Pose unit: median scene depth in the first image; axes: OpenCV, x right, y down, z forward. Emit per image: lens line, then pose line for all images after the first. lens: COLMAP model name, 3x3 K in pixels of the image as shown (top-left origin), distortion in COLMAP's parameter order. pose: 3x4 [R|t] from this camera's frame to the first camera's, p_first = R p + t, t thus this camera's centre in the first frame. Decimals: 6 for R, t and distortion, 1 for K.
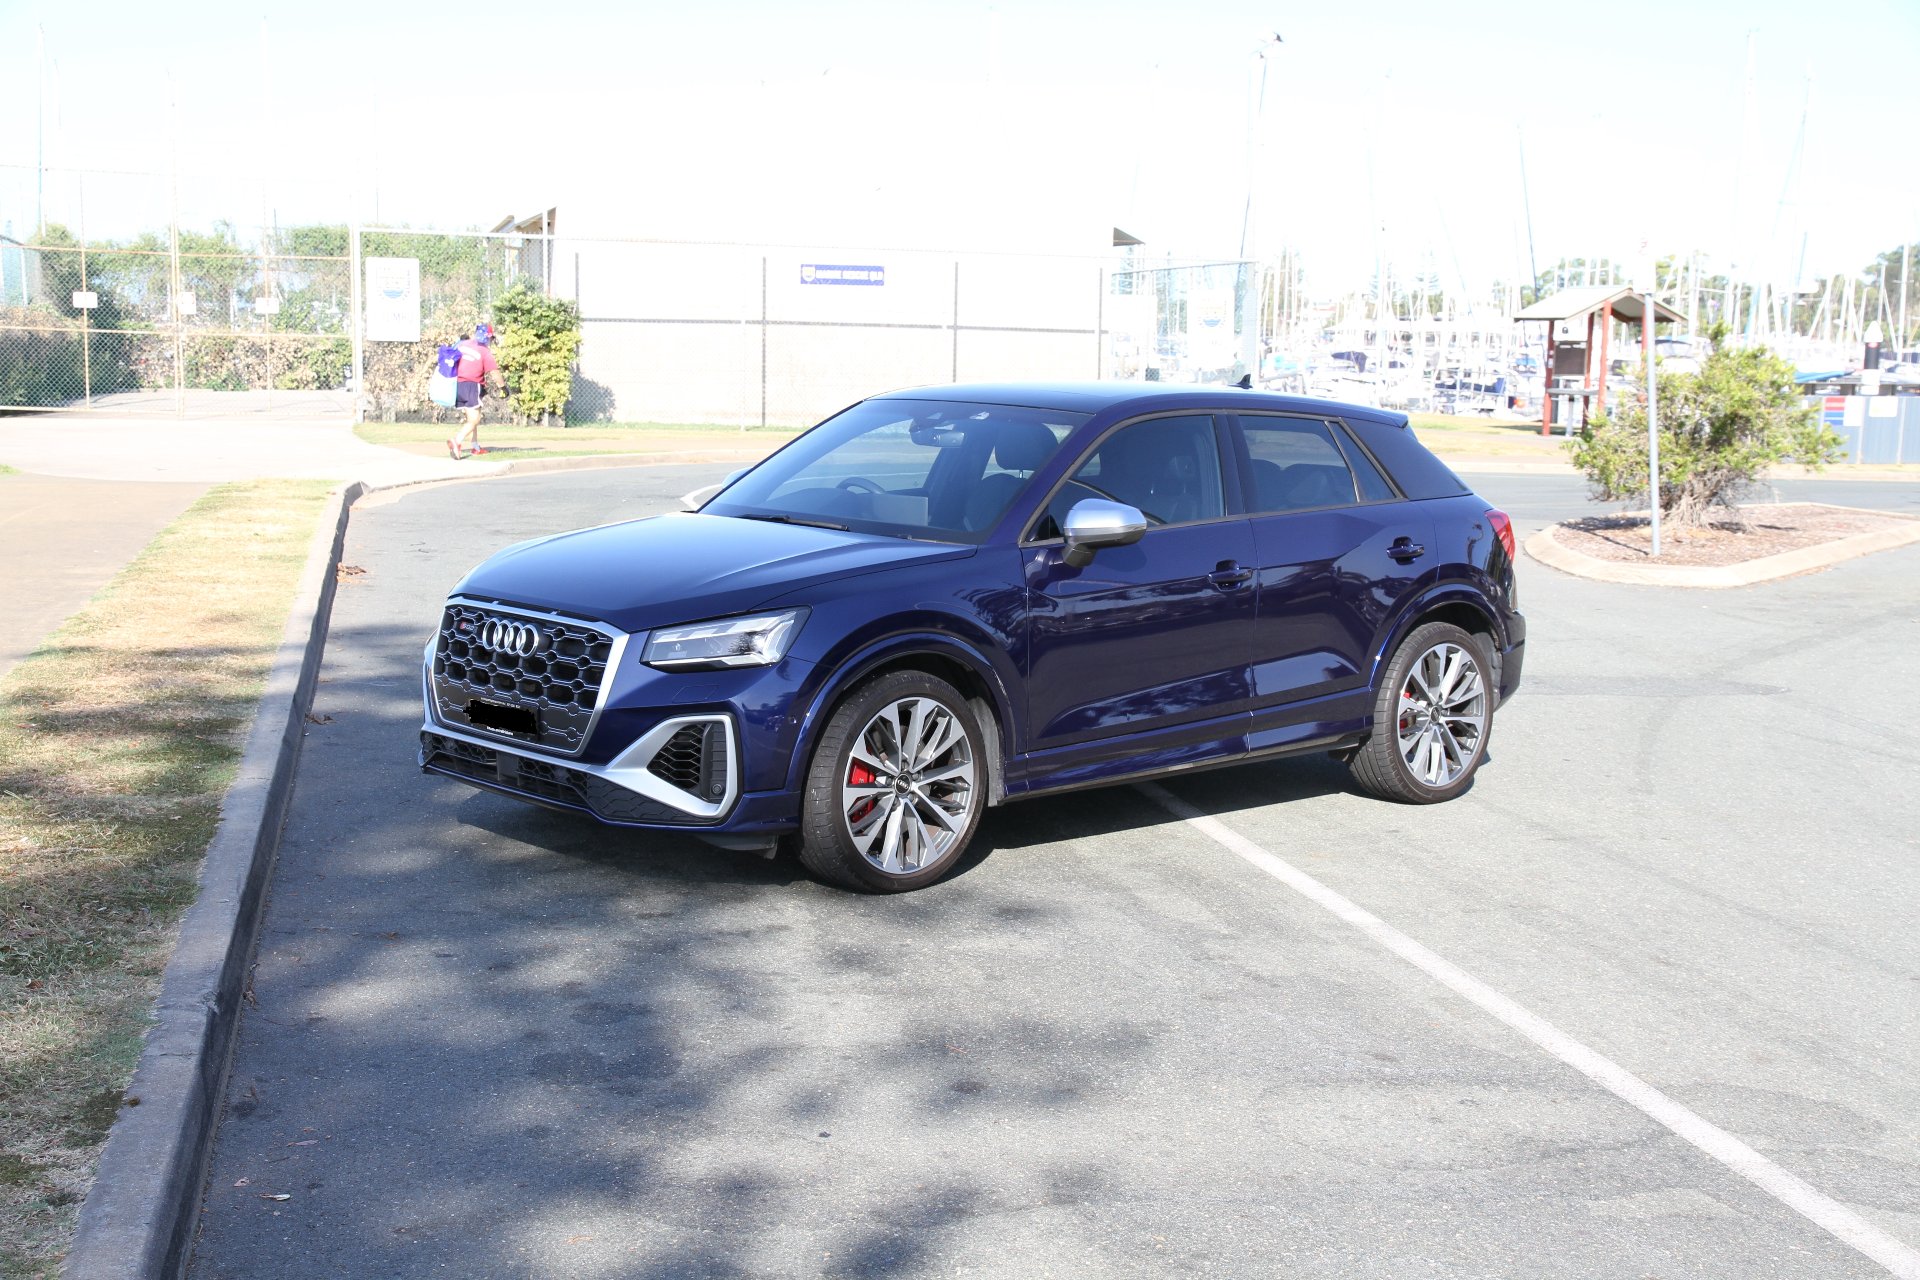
lens RADIAL K [[2473.1, 0, 924.1], [0, 2473.1, 639.5], [0, 0, 1]] dist [0.154130, 0.000000]
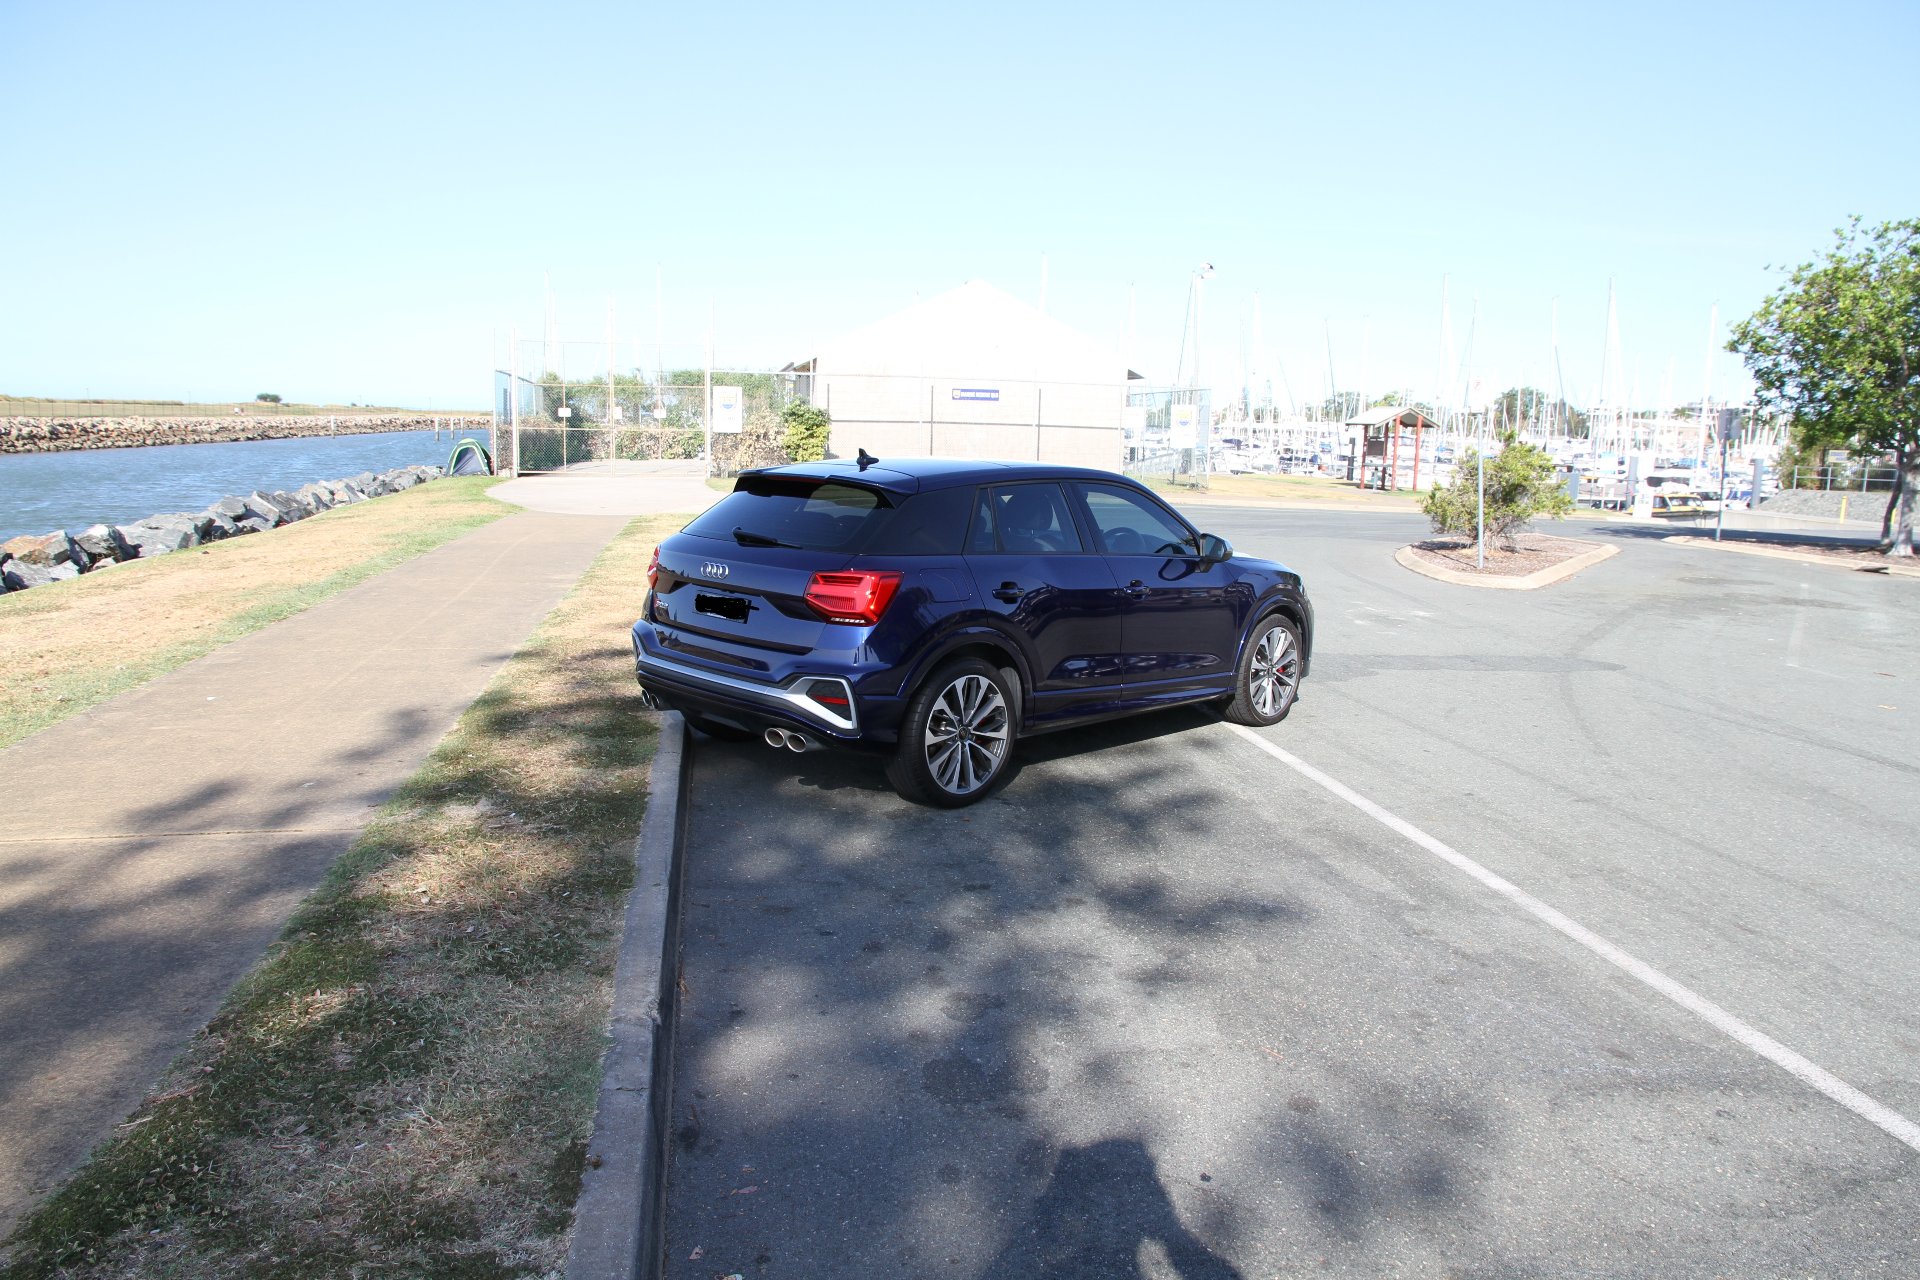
lens RADIAL K [[1313.6, 0, 948.2], [0, 1313.6, 657.7], [0, 0, 1]] dist [-0.092247, 0.045335]
pose [[0.999300, 0.010032, -0.036044, -0.018804], [-0.008140, 0.998600, 0.052271, -0.008402], [0.036518, -0.051941, 0.997982, 0.060502]]
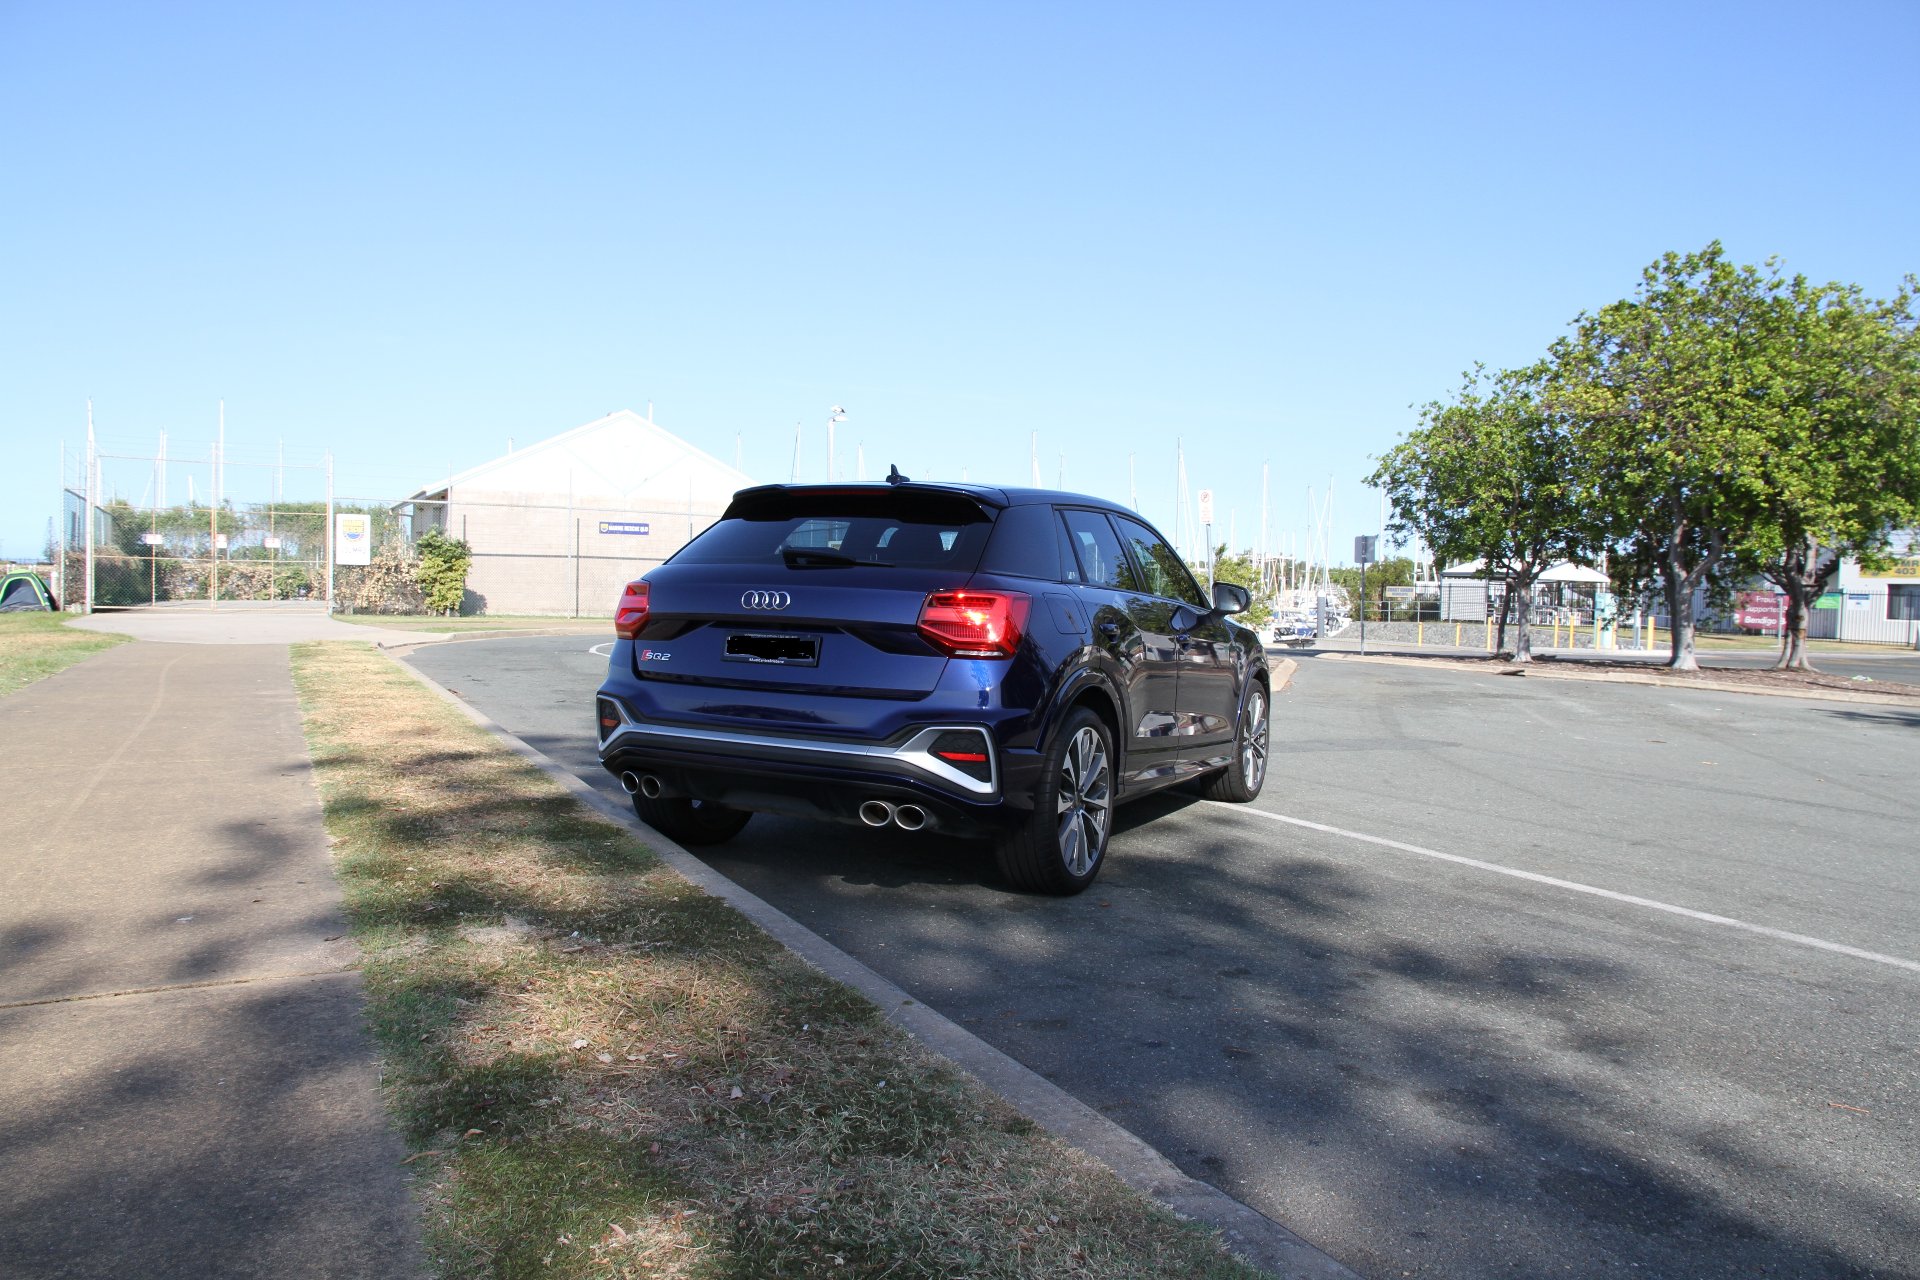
lens RADIAL K [[1313.6, 0, 966.2], [0, 1313.6, 658.1], [0, 0, 1]] dist [-0.092247, 0.045335]
pose [[0.959976, -0.009557, 0.279920, -0.065913], [0.027584, 0.997785, -0.060534, 0.001961], [-0.278721, 0.065833, 0.958113, 0.095913]]
